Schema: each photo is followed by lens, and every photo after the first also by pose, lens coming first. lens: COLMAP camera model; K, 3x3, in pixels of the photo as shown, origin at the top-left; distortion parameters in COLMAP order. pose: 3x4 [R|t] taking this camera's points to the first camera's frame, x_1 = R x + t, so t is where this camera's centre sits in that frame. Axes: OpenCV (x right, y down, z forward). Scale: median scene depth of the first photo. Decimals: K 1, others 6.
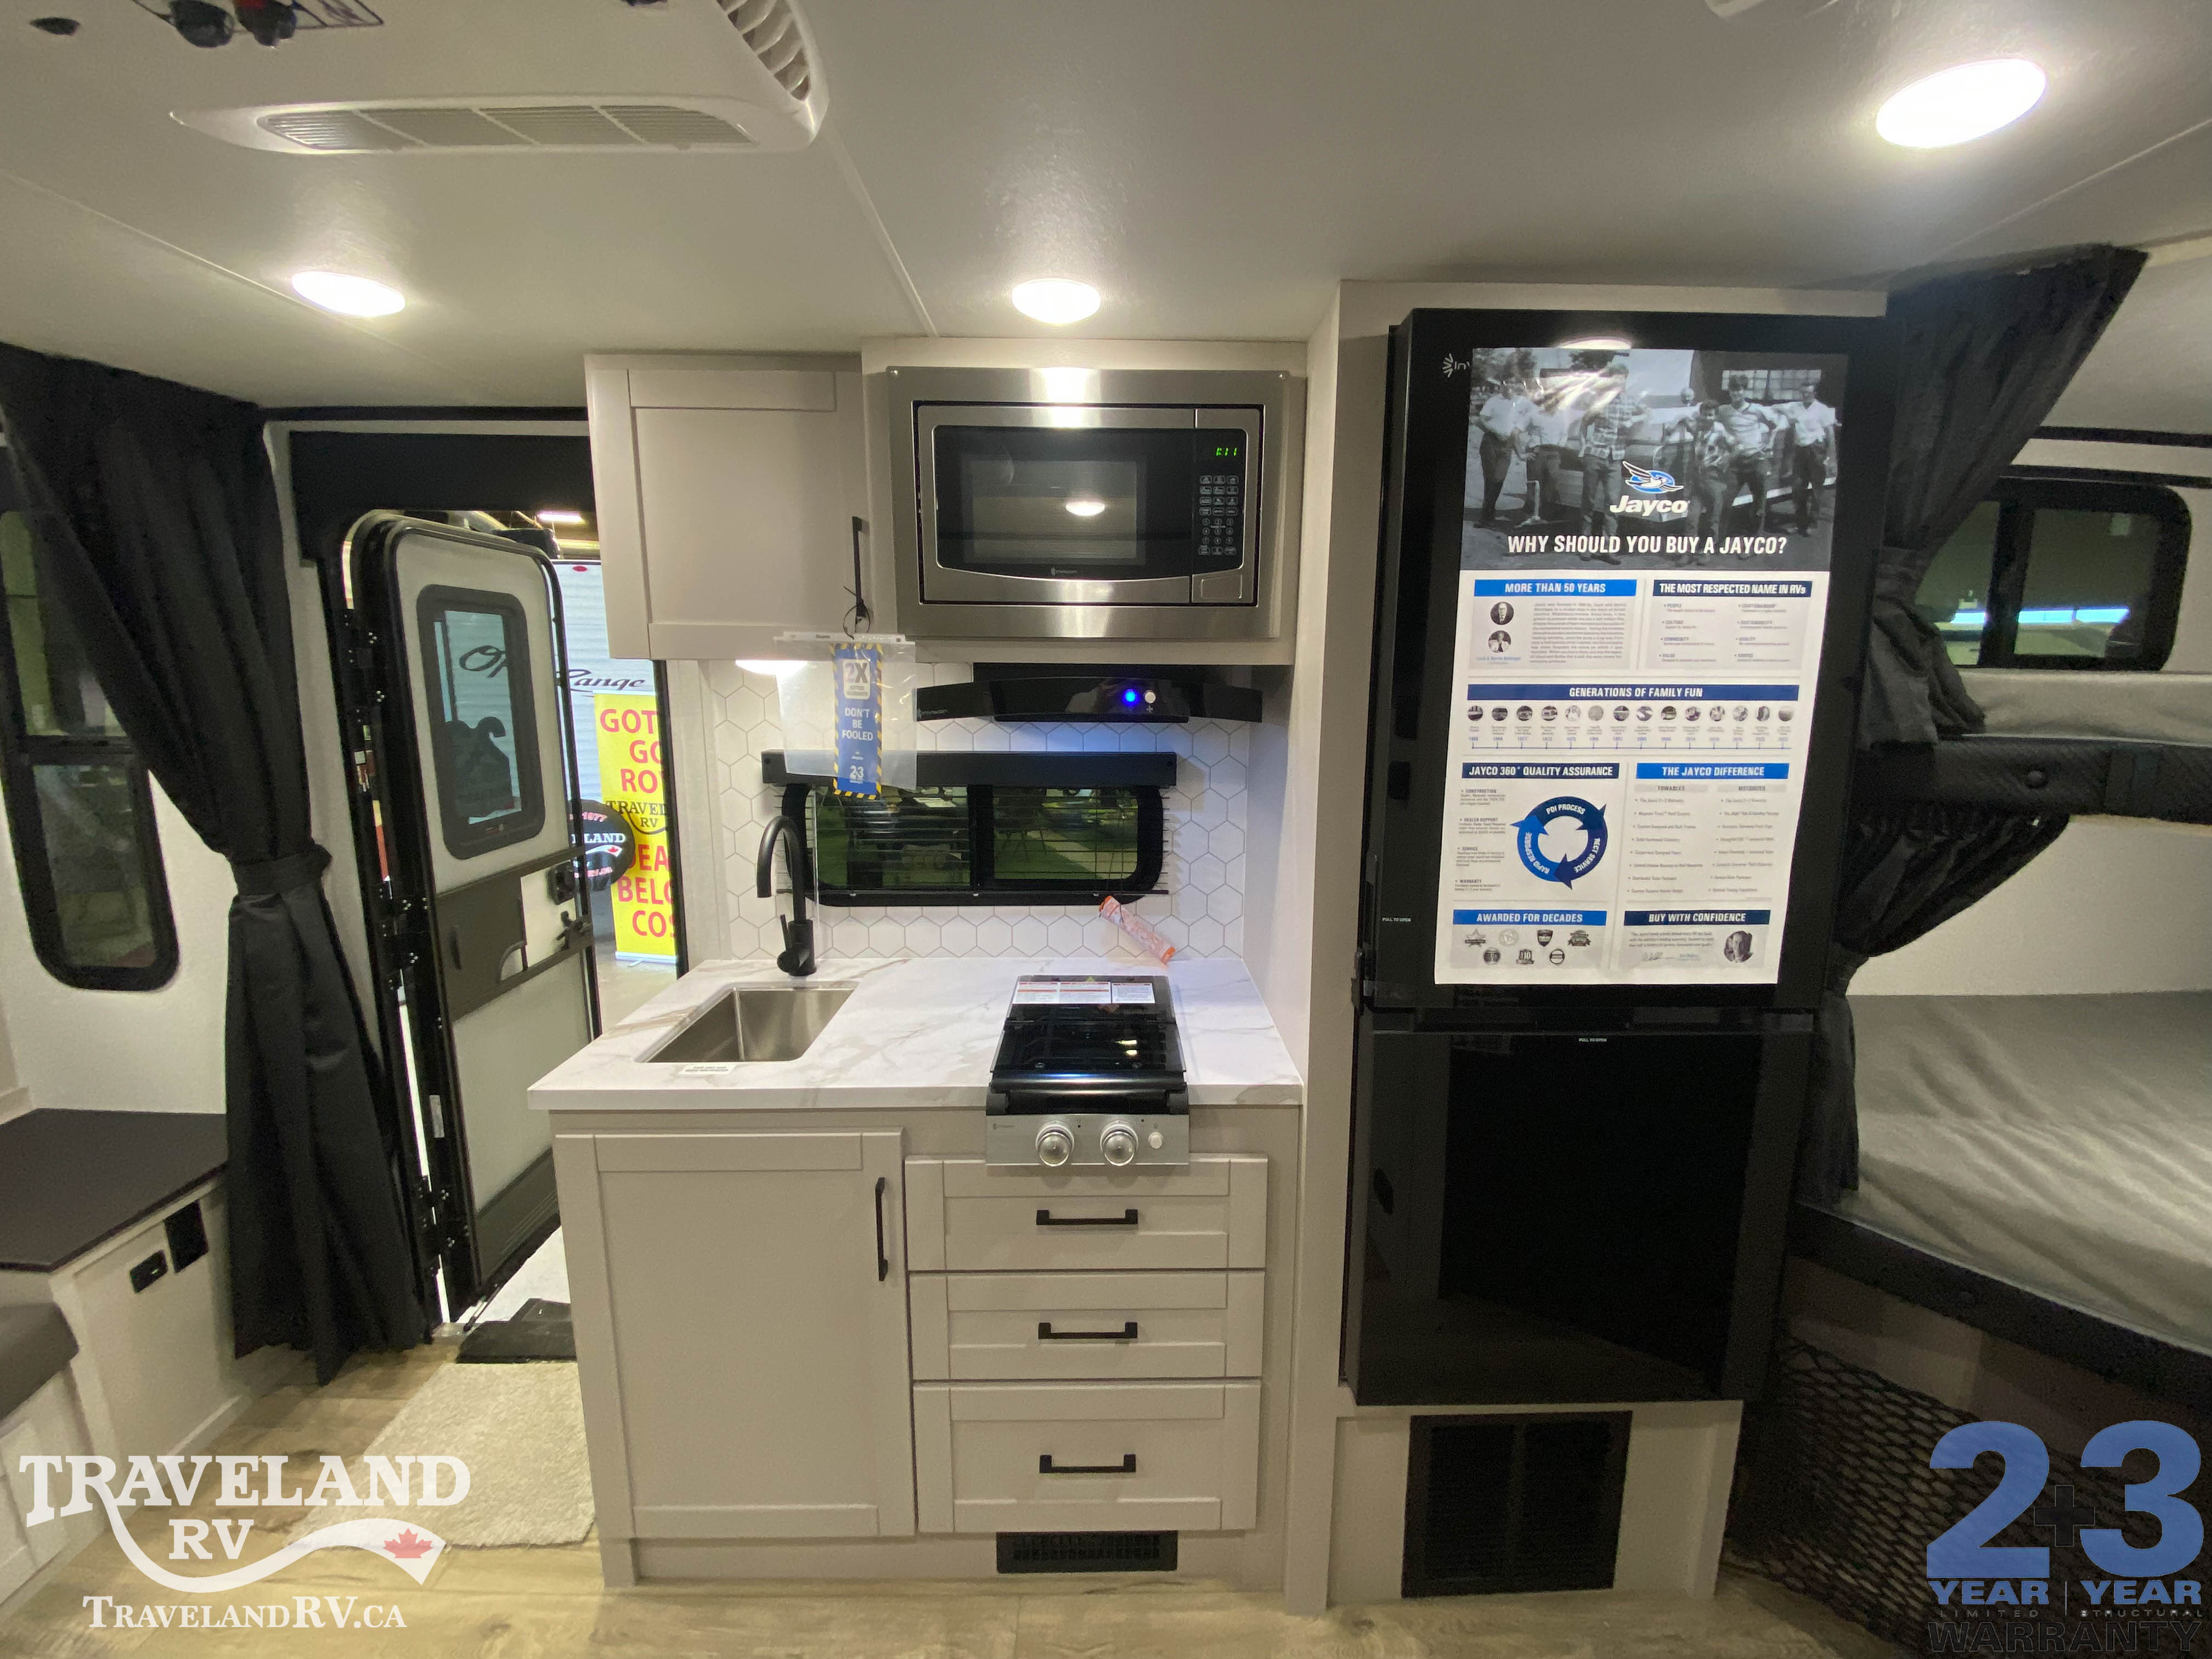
lens RADIAL K [[903.4, 0, 1111.4], [0, 903.4, 820.3], [0, 0, 1]] dist [-0.000154, -0.010745]
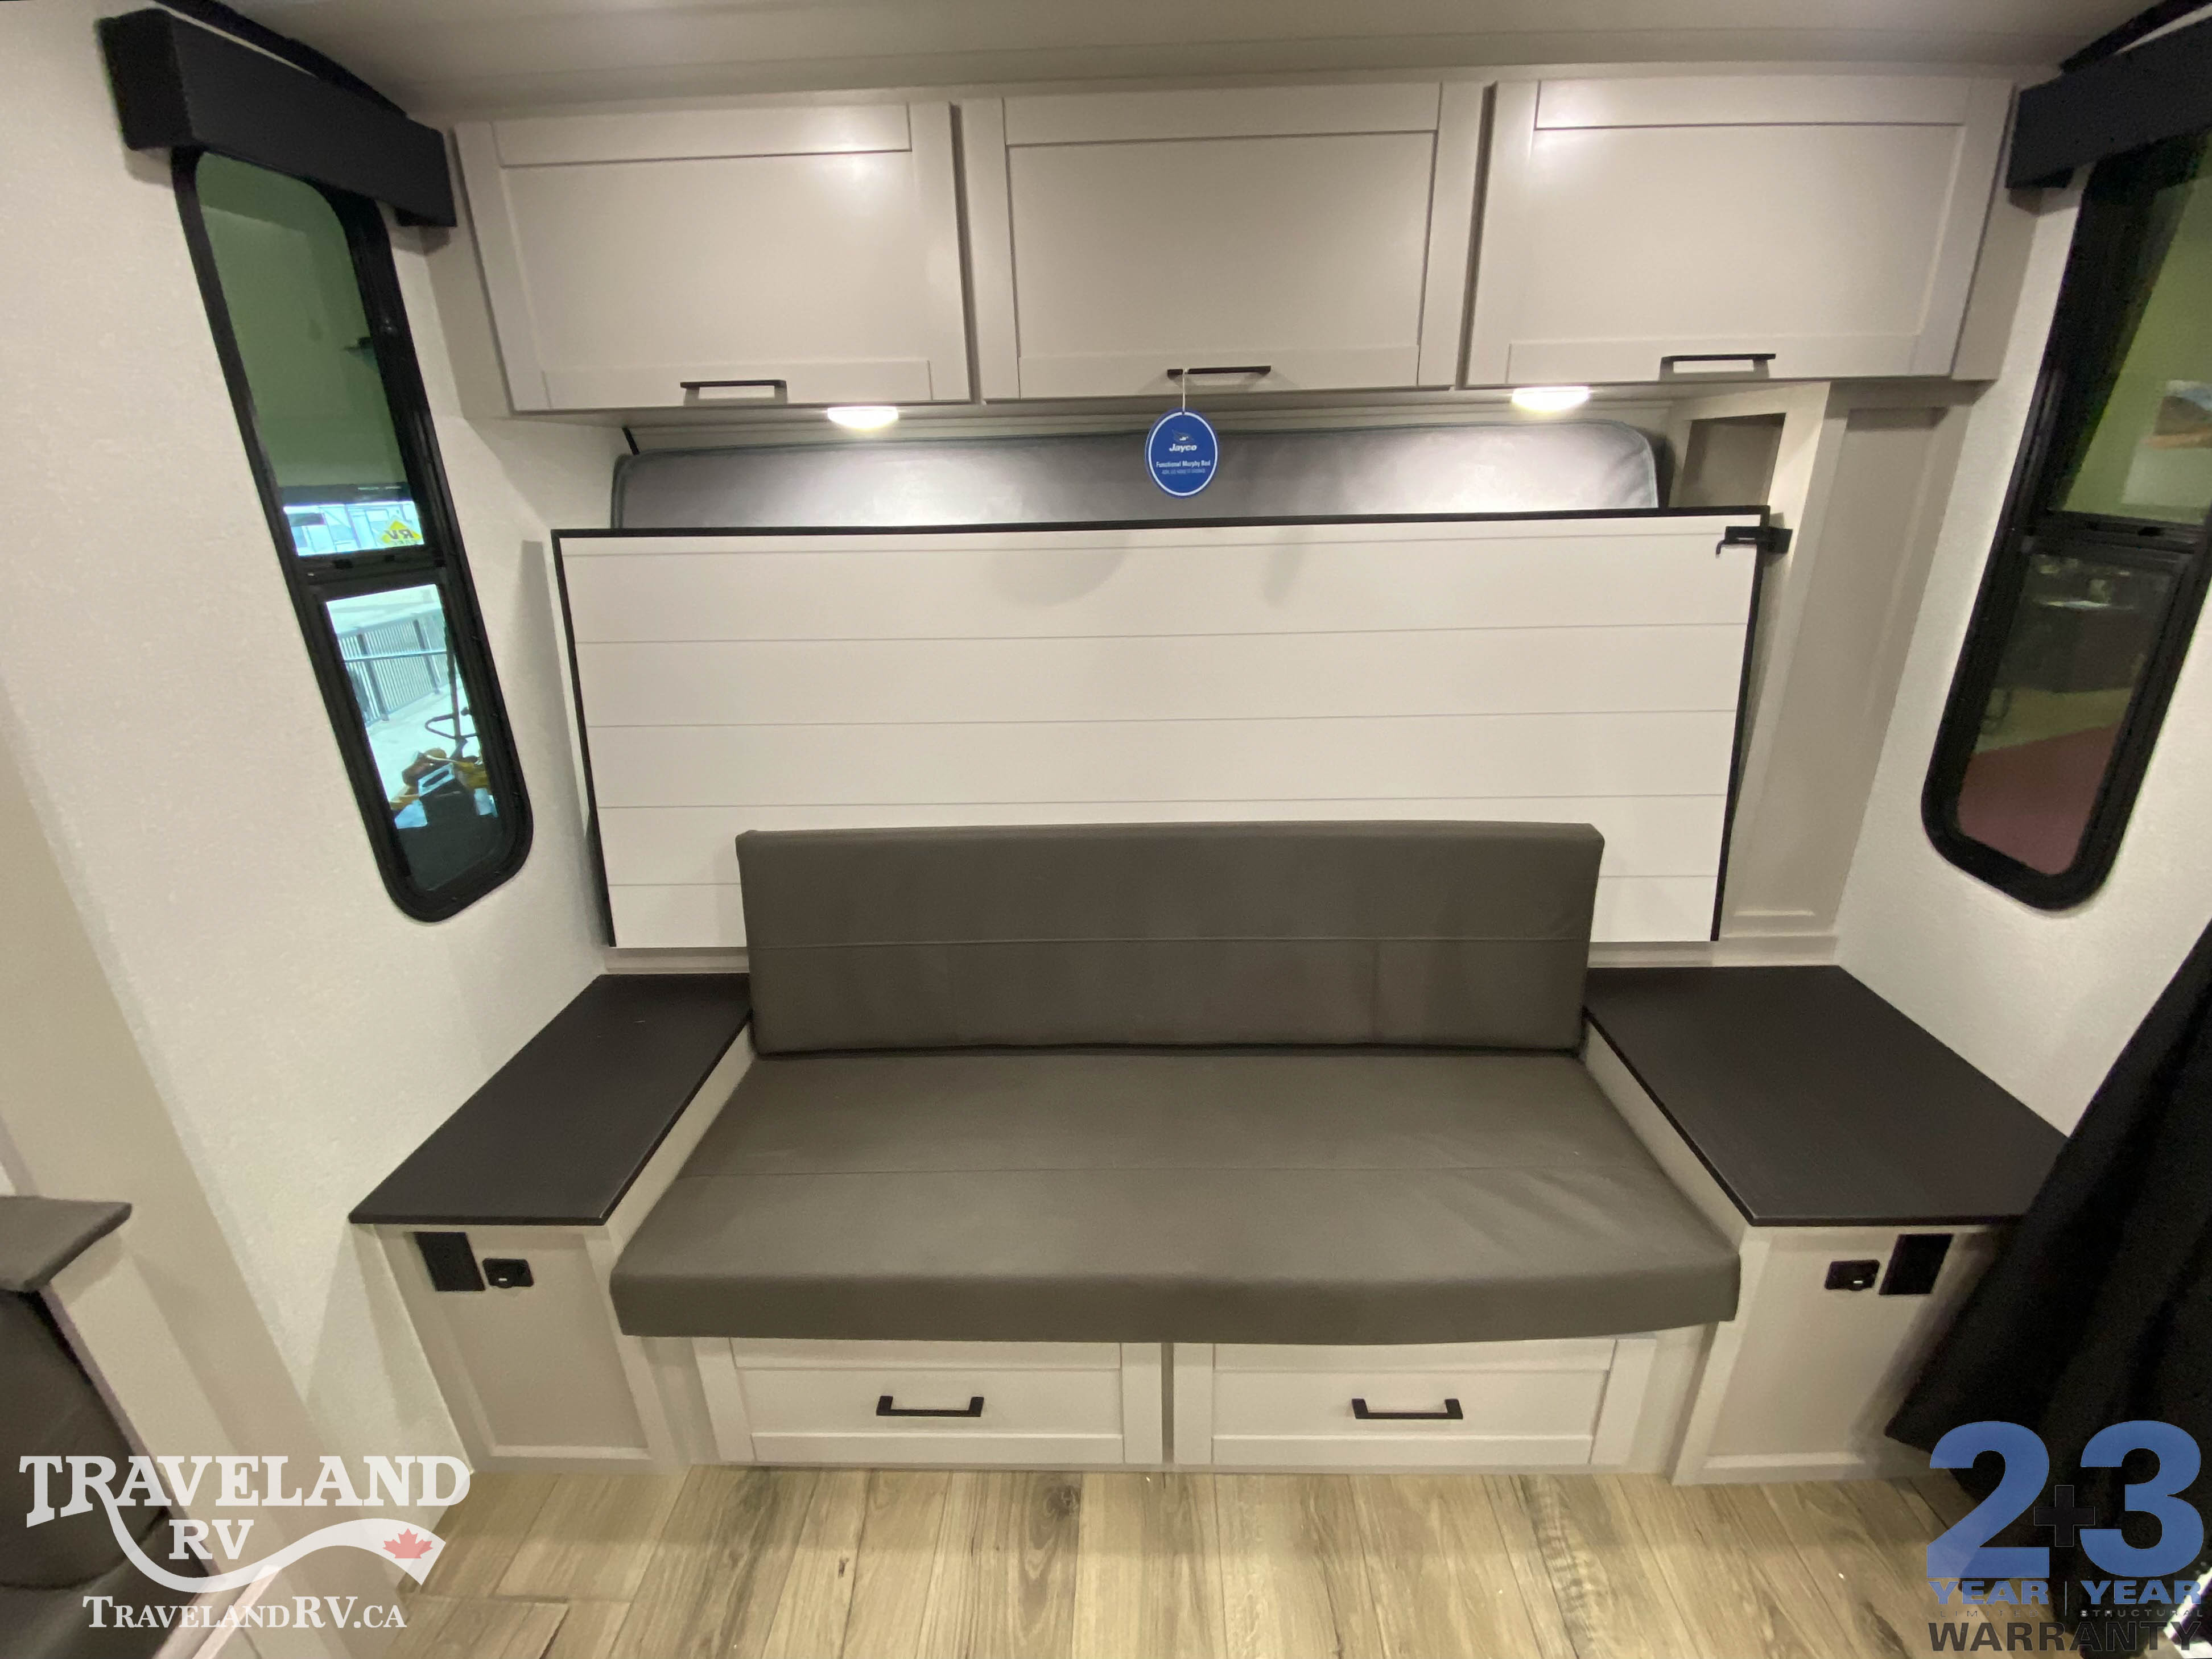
lens RADIAL K [[943.4, 0, 1121.4], [0, 943.4, 814.4], [0, 0, 1]] dist [-0.006672, -0.007696]
pose [[-0.044668, 0.349400, -0.935908, -0.539872], [-0.146890, 0.924364, 0.352100, -0.028049], [0.988144, 0.153203, 0.010034, 0.382204]]
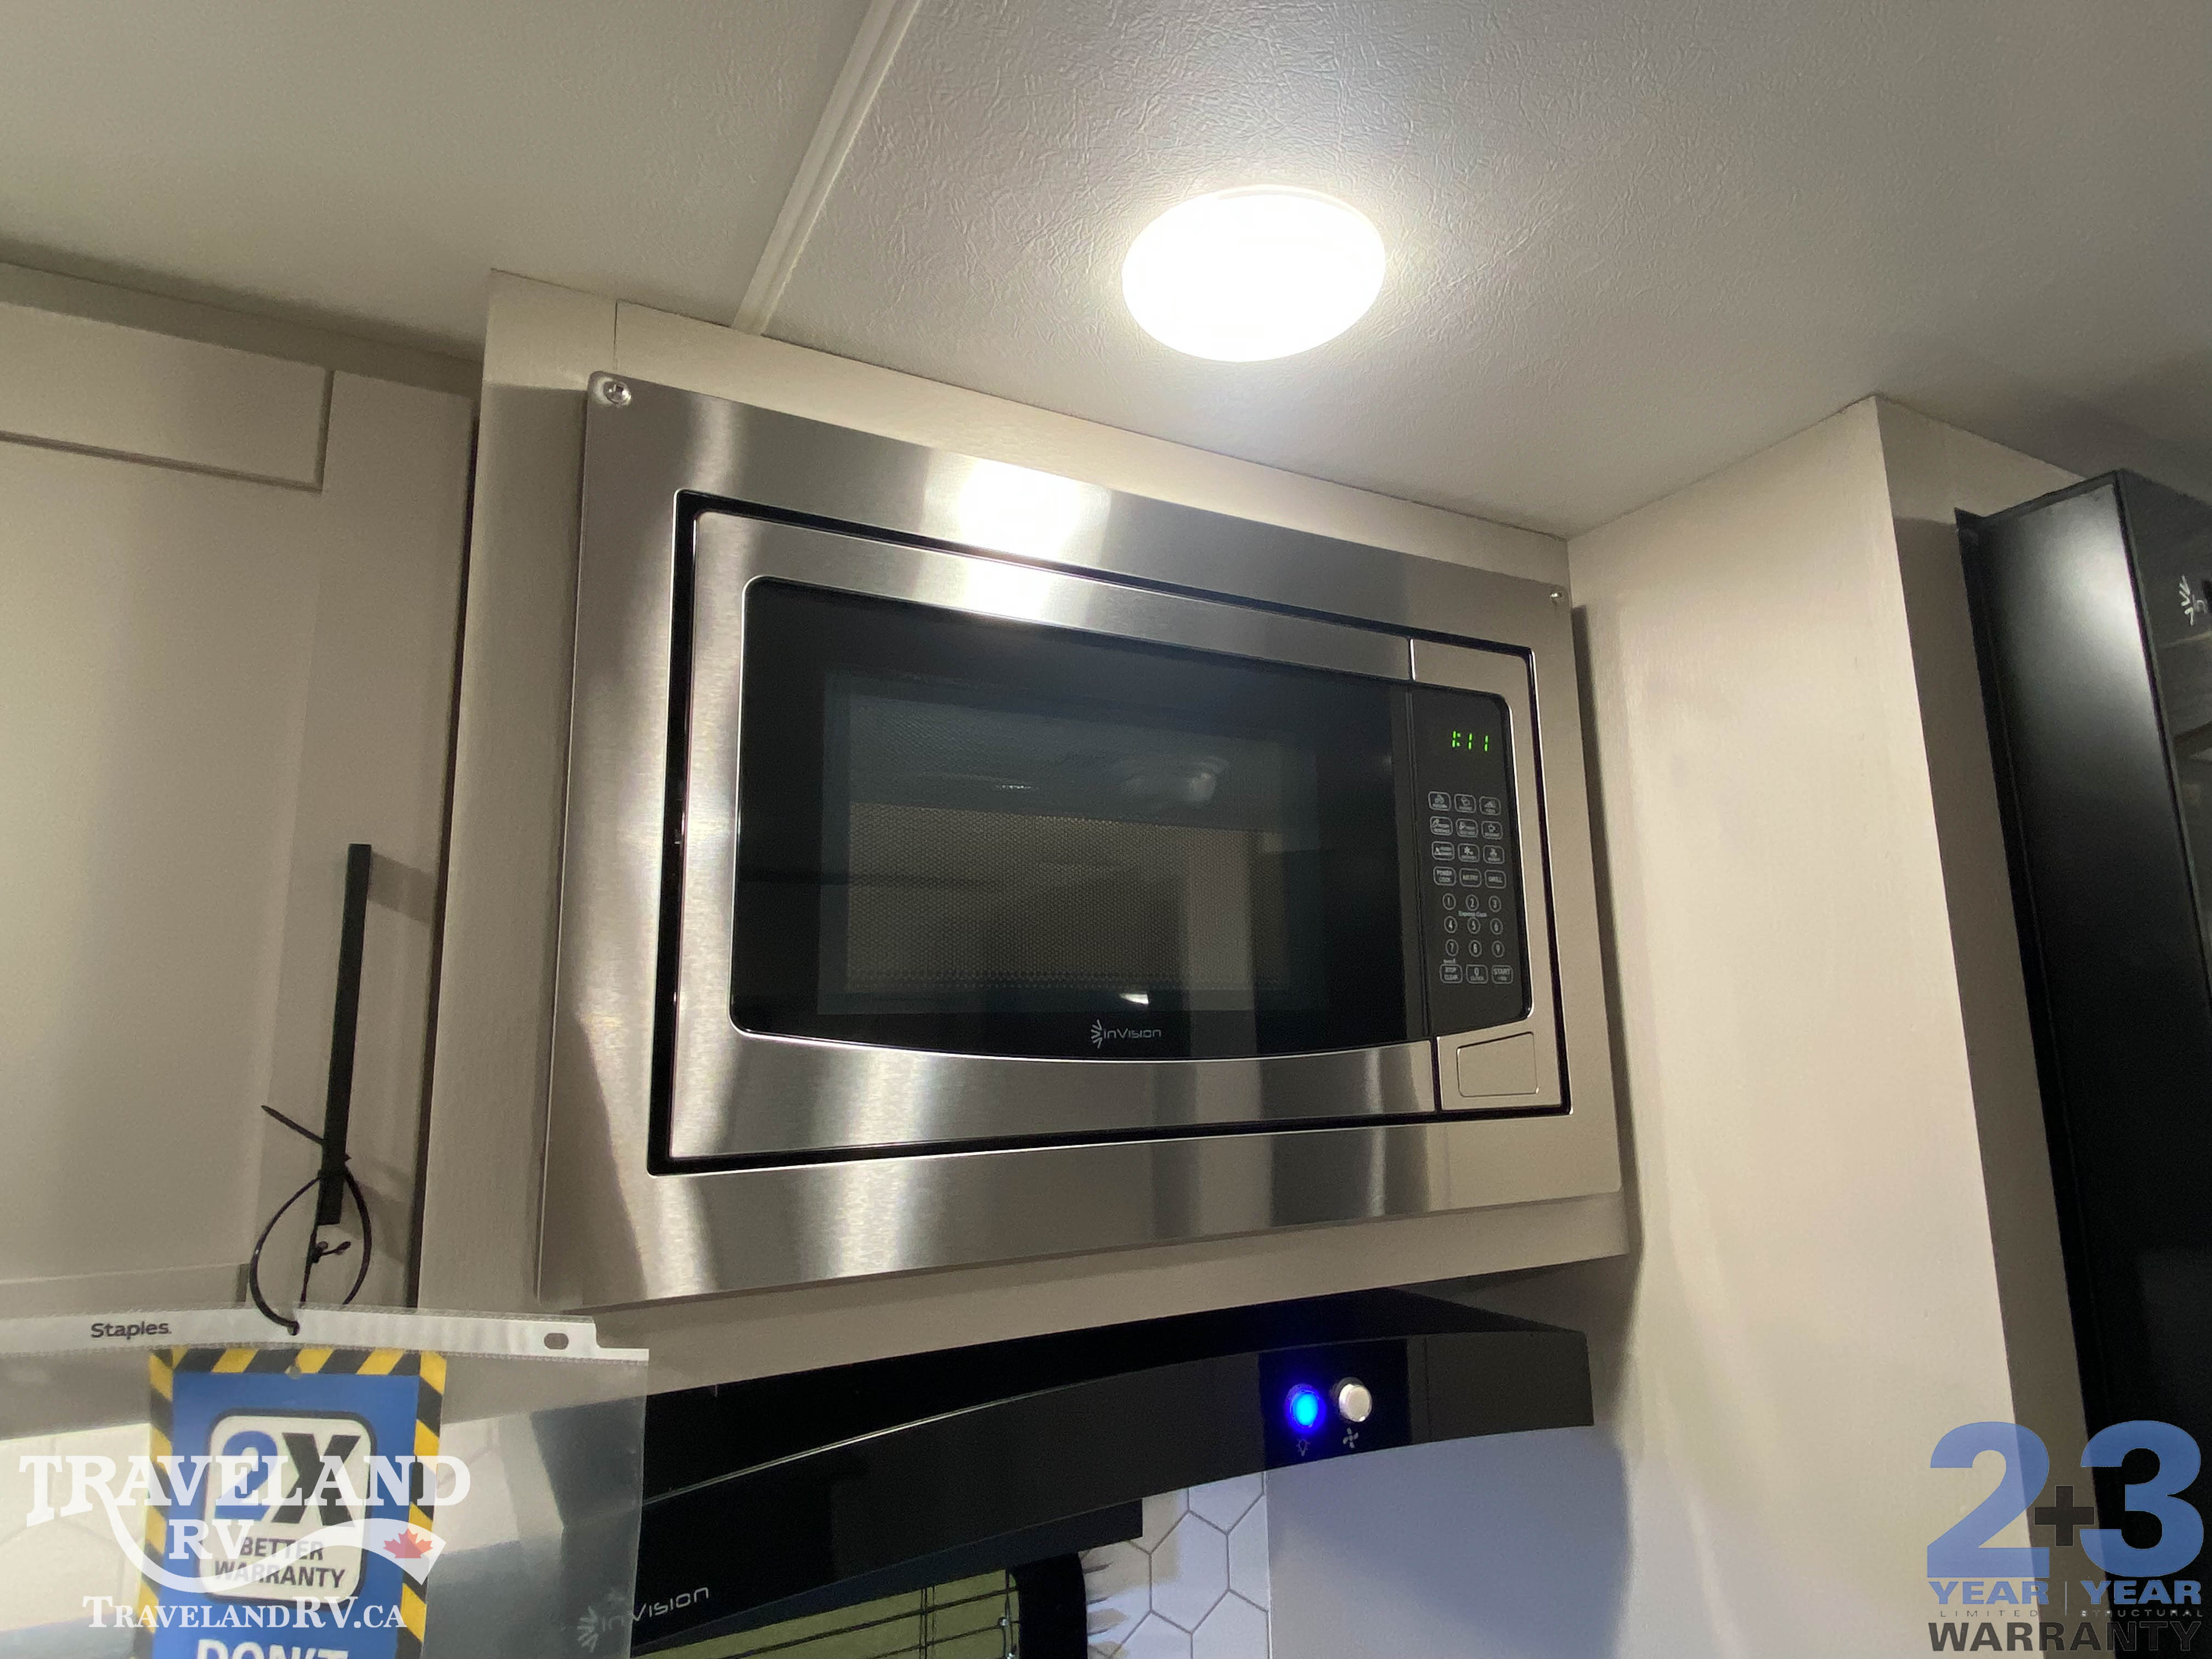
lens RADIAL K [[1269.8, 0, 1158.5], [0, 1269.8, 820.1], [0, 0, 1]] dist [0.021212, -0.002929]
pose [[0.883076, 0.055245, 0.465966, -0.252669], [0.109493, 0.941370, -0.319114, -0.196635], [-0.456276, 0.332822, 0.825253, 0.575661]]
